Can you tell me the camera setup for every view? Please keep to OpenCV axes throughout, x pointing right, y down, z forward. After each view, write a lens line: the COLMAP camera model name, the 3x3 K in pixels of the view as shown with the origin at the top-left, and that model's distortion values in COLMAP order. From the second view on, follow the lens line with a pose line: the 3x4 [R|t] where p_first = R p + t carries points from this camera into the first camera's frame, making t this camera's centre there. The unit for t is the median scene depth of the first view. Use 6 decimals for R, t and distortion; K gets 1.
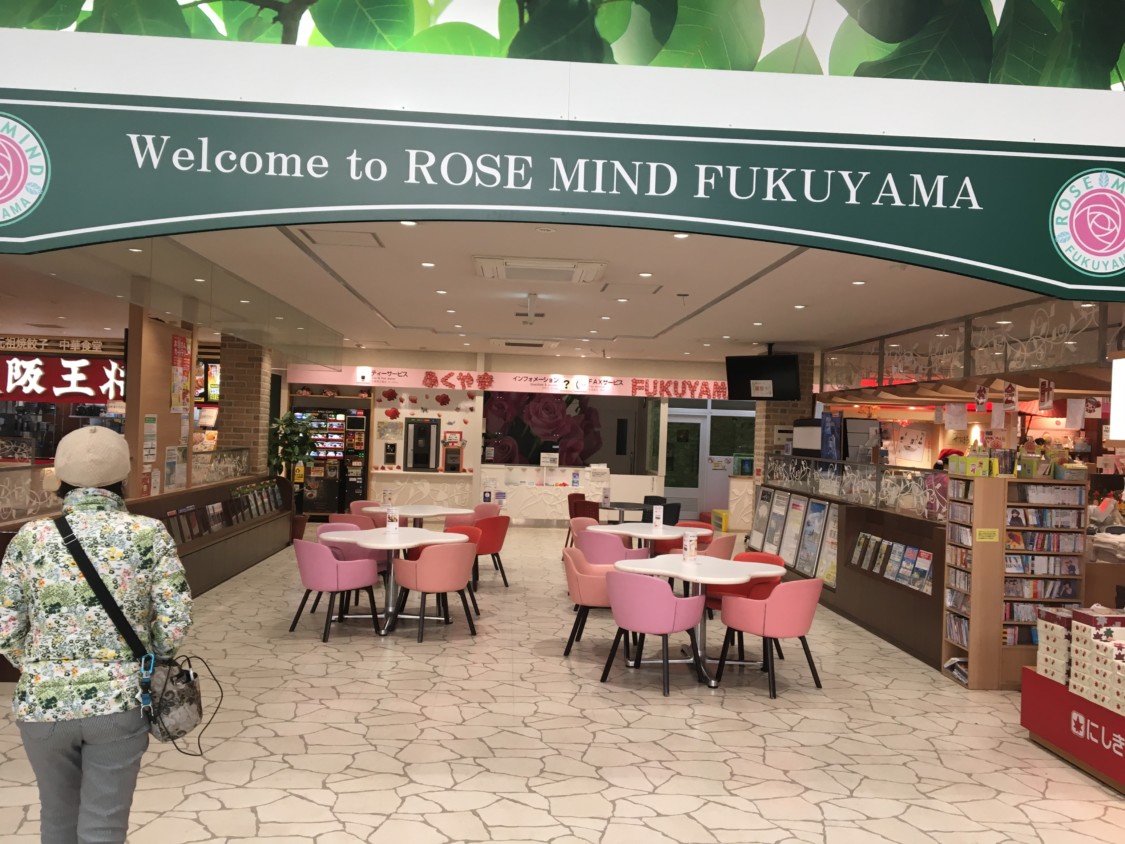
lens RADIAL K [[949.2, 0, 561.0], [0, 949.2, 423.3], [0, 0, 1]] dist [0.010167, -0.019824]
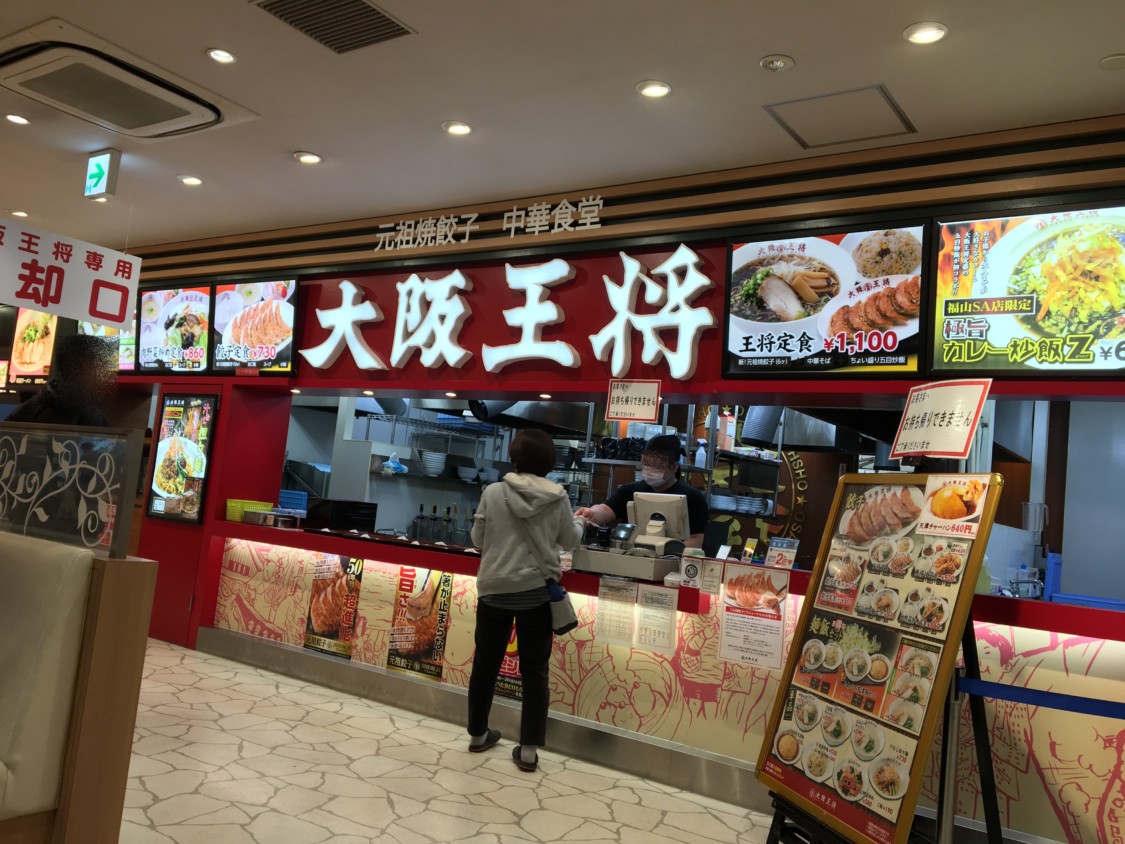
lens RADIAL K [[949.2, 0, 565.9], [0, 949.2, 421.3], [0, 0, 1]] dist [0.010167, -0.019824]
pose [[0.789867, -0.006162, -0.613247, -0.039764], [-0.073137, 0.991867, -0.104167, 0.003232], [0.608901, 0.127130, 0.782993, 0.100831]]
